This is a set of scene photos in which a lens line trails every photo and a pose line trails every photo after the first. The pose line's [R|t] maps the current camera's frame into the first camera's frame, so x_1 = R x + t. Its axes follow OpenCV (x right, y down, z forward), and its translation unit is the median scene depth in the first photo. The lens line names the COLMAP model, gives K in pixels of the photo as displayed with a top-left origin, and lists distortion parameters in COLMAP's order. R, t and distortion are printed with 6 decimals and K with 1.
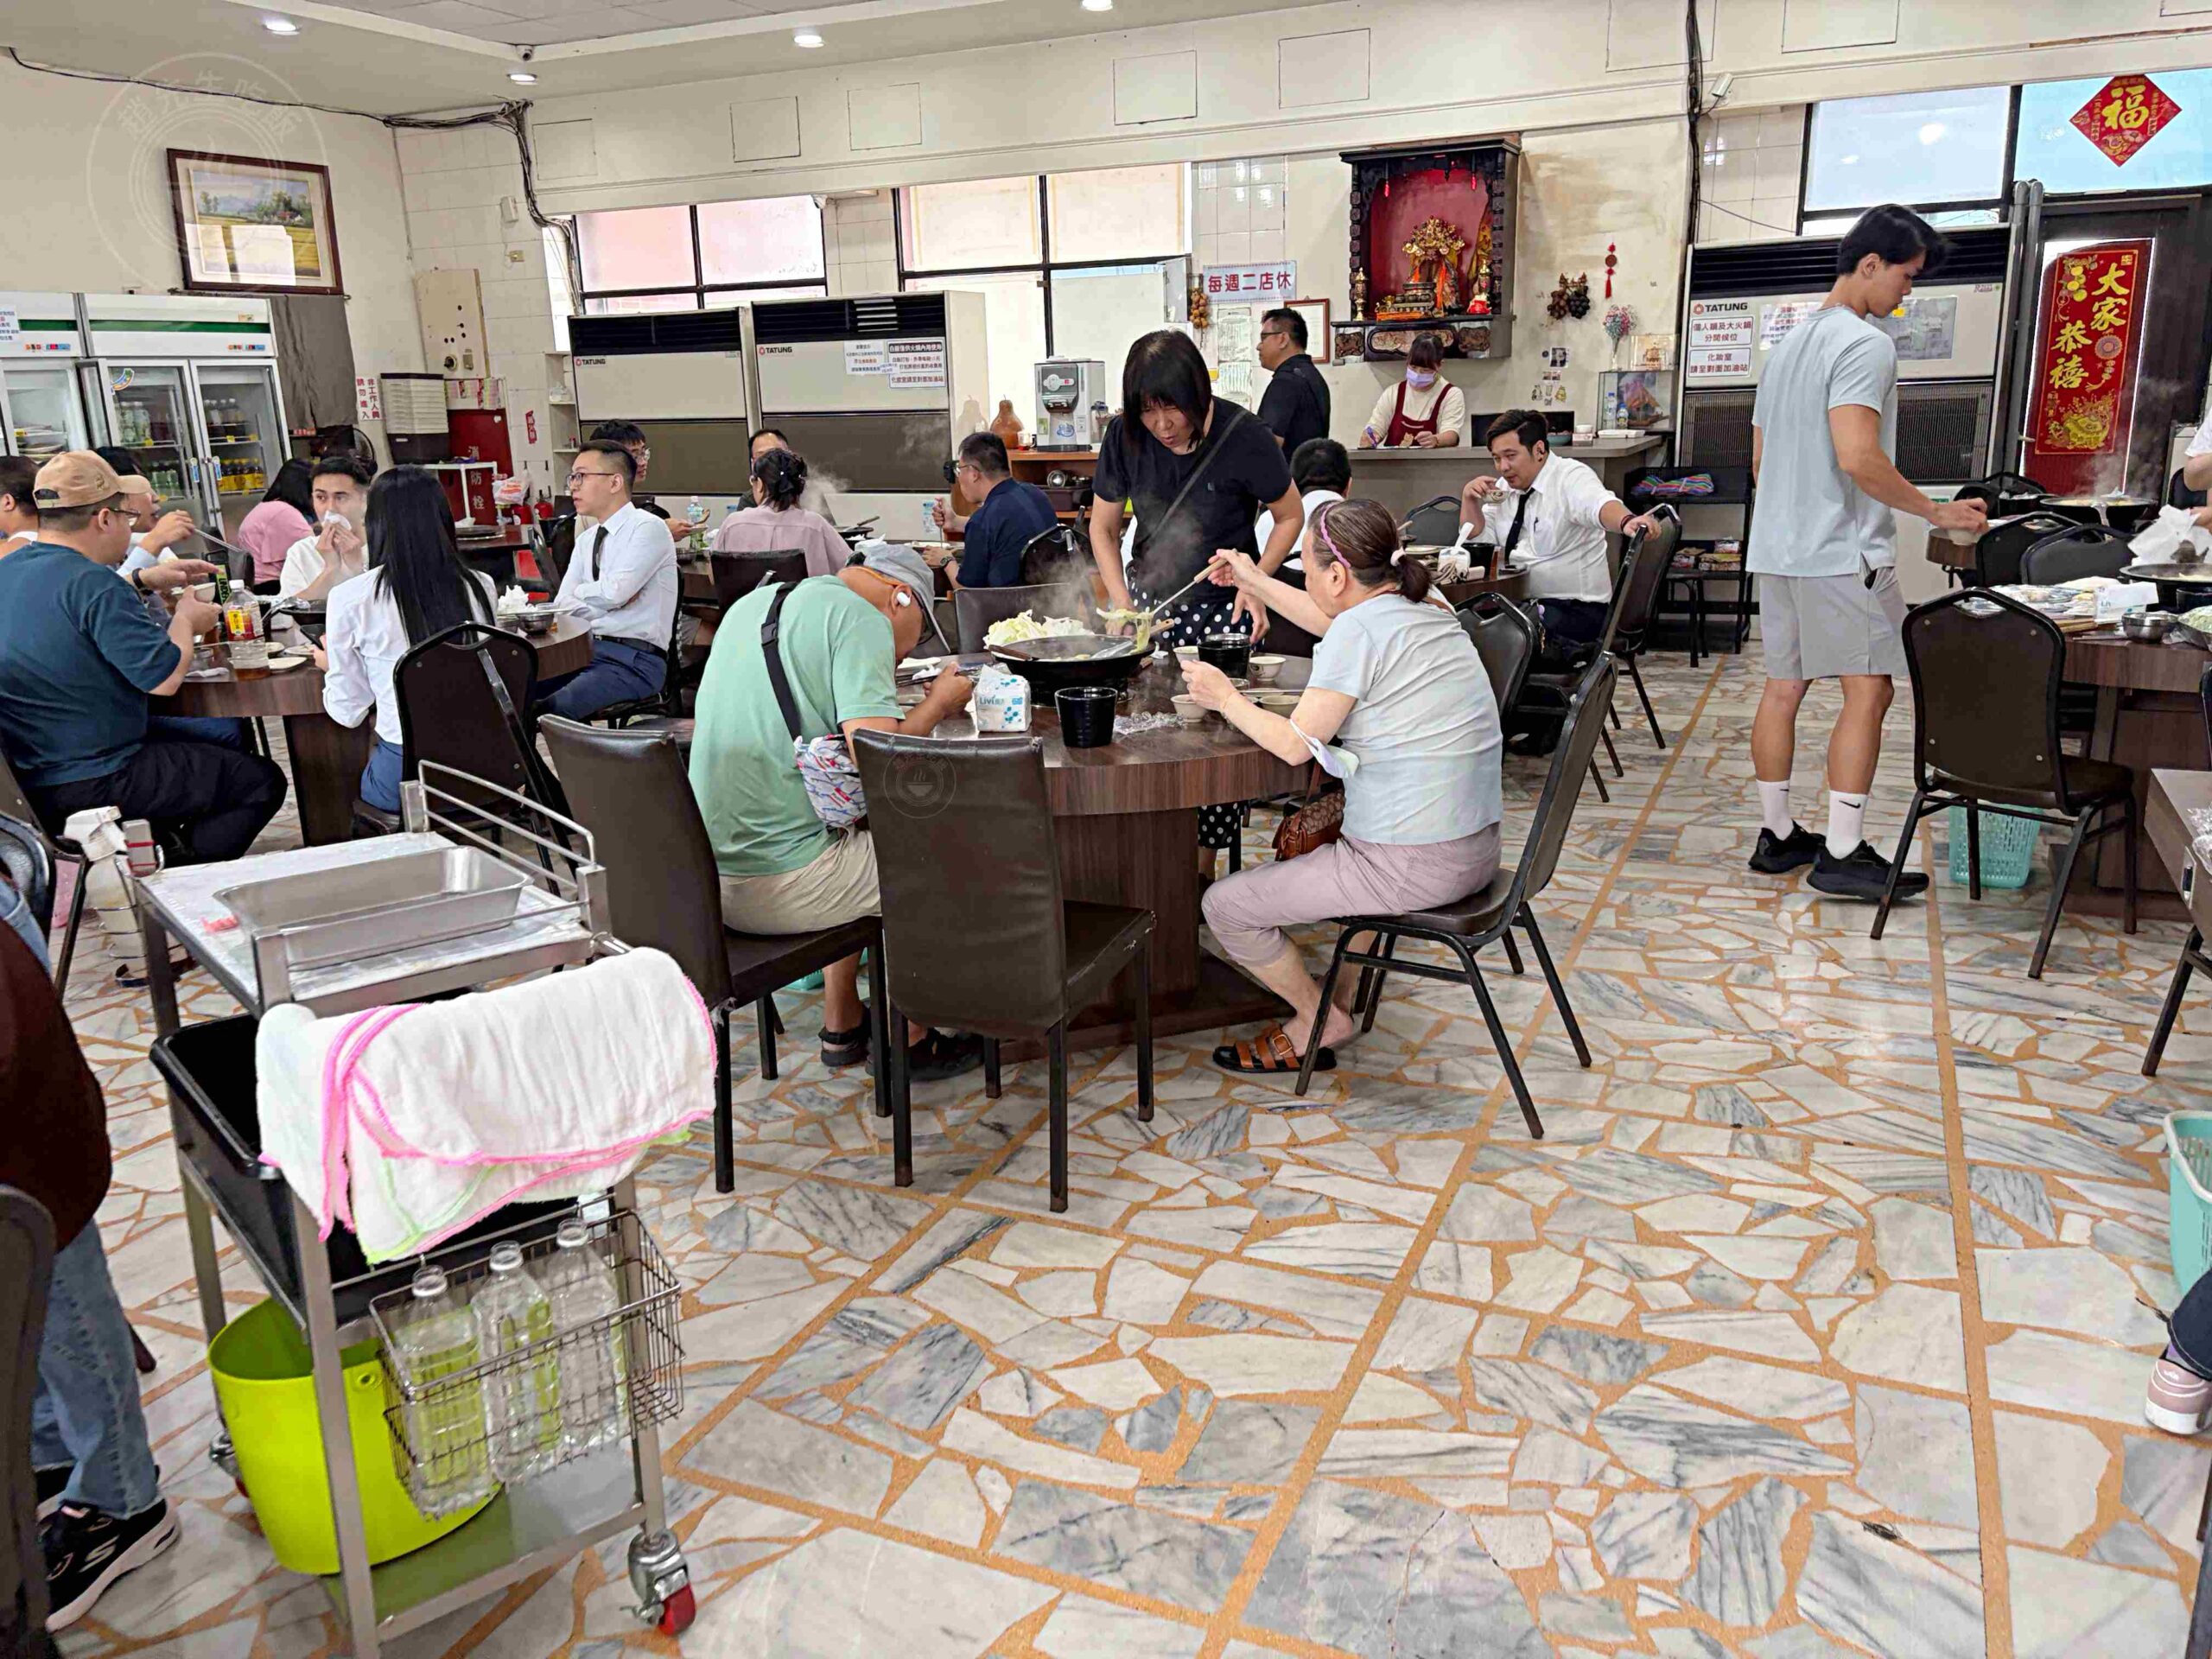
lens RADIAL K [[1666.3, 0, 1089.2], [0, 1666.3, 841.9], [0, 0, 1]] dist [0.041306, -0.055987]
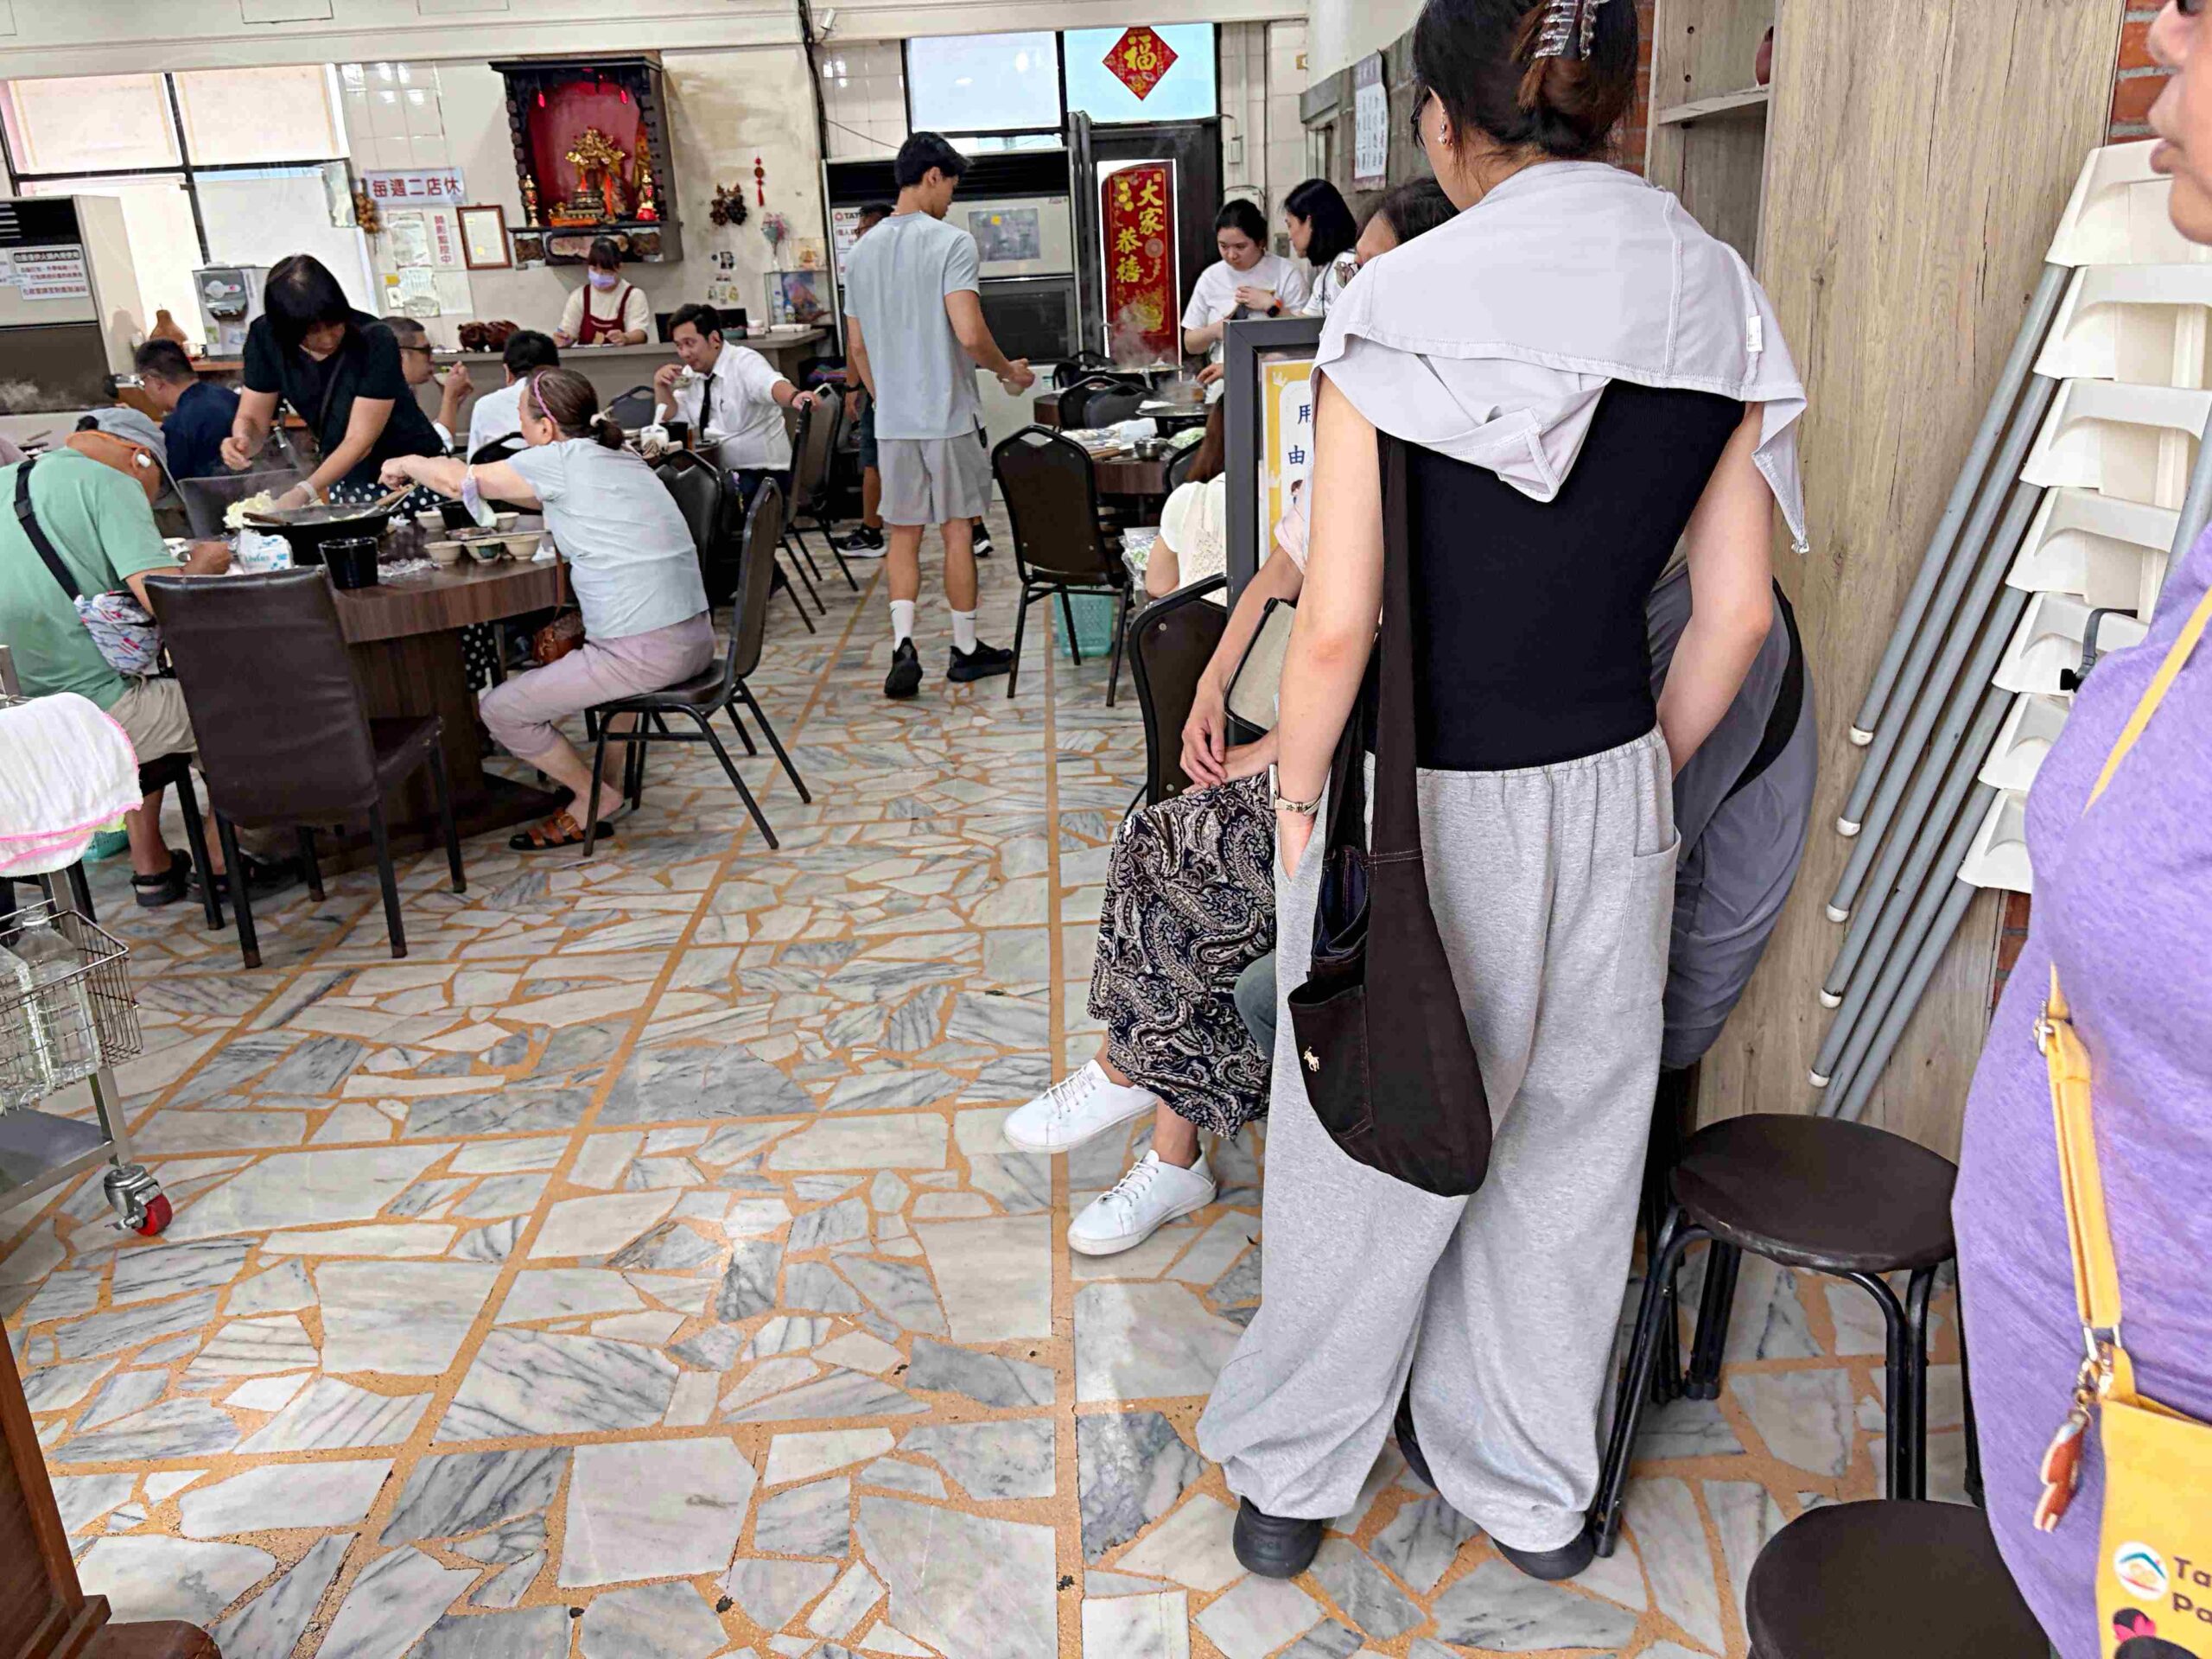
lens RADIAL K [[1666.3, 0, 1097.8], [0, 1666.3, 848.5], [0, 0, 1]] dist [0.041306, -0.055987]
pose [[0.896822, -0.154291, 0.414614, -0.043688], [0.132365, 0.987861, 0.081306, 0.084587], [-0.422125, -0.018037, 0.906358, -0.261840]]
